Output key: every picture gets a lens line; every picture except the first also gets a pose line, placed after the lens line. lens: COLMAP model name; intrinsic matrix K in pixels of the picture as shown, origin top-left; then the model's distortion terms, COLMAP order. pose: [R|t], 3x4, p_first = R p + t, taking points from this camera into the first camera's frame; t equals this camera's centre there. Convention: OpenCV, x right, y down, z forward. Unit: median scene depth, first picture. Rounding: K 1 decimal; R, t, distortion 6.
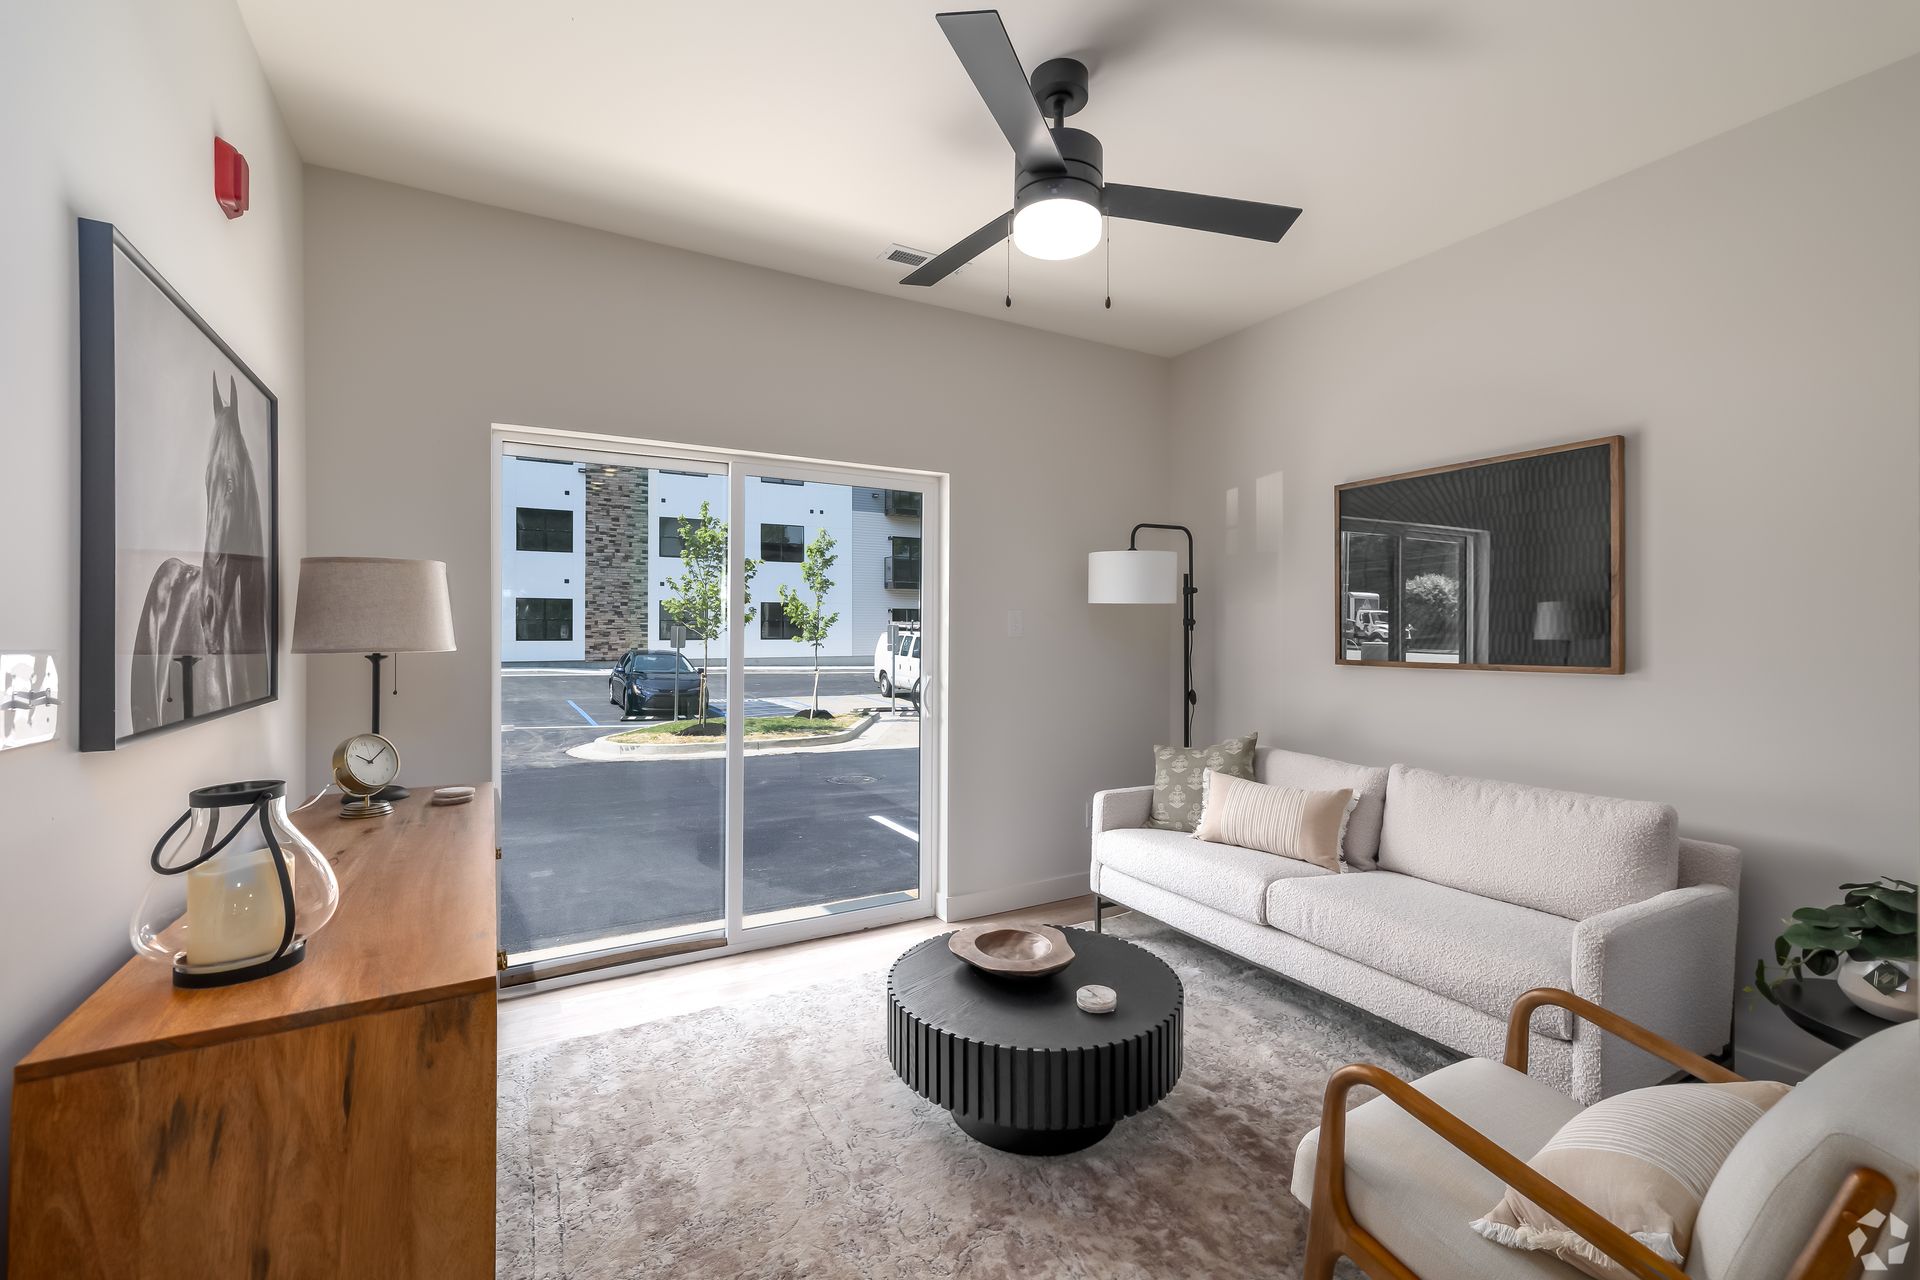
lens RADIAL K [[837.1, 0, 956.3], [0, 837.1, 630.3], [0, 0, 1]] dist [0.014877, 0.000131]
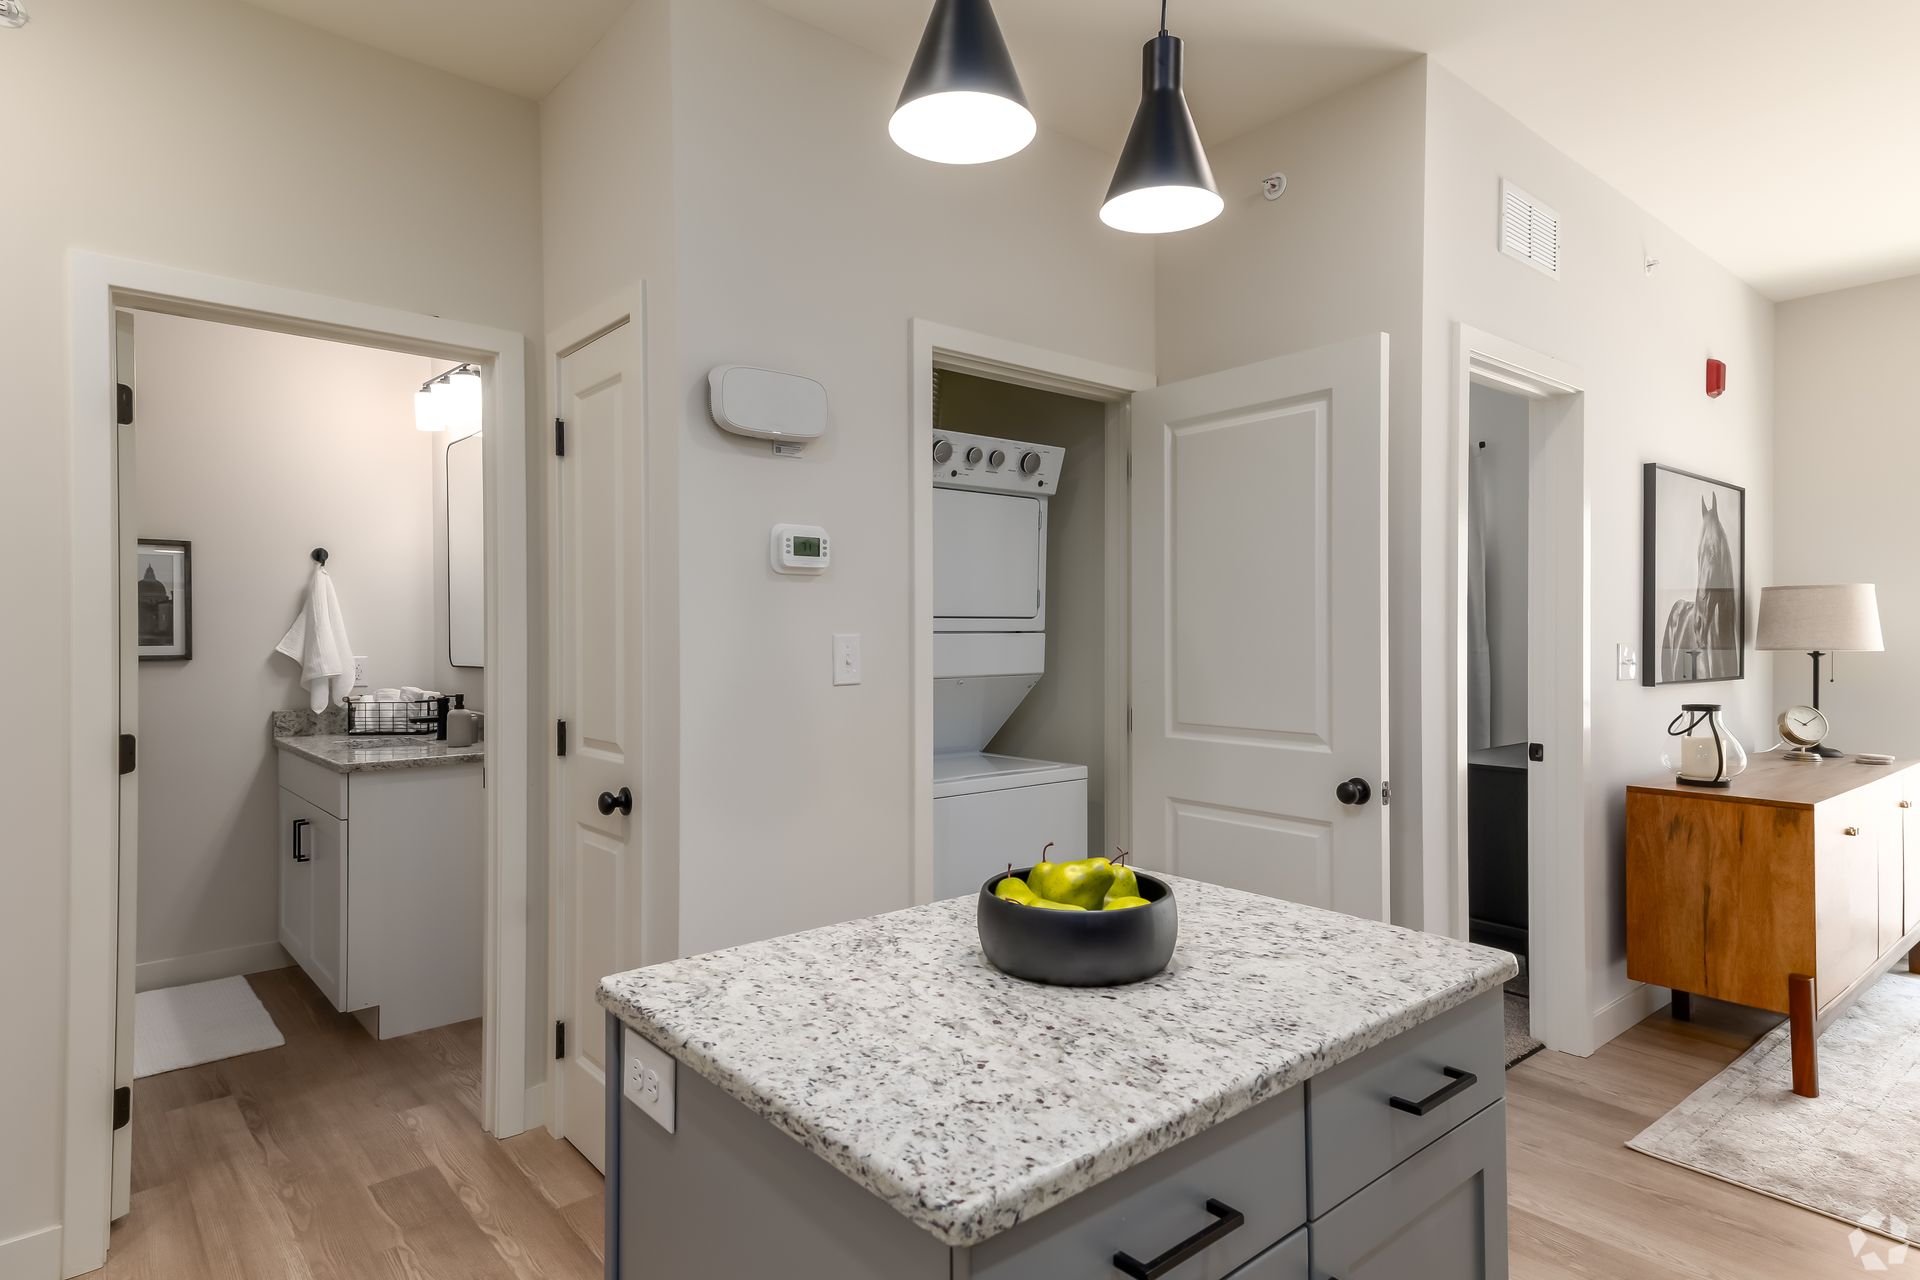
lens RADIAL K [[1035.7, 0, 960.0], [0, 1035.7, 640.0], [0, 0, 1]] dist [0.026208, 0.000228]
pose [[0.199395, 0.005705, -0.979903, 1.211608], [0.001972, 0.999979, 0.006223, -0.008548], [0.979917, -0.003173, 0.199379, -1.208115]]
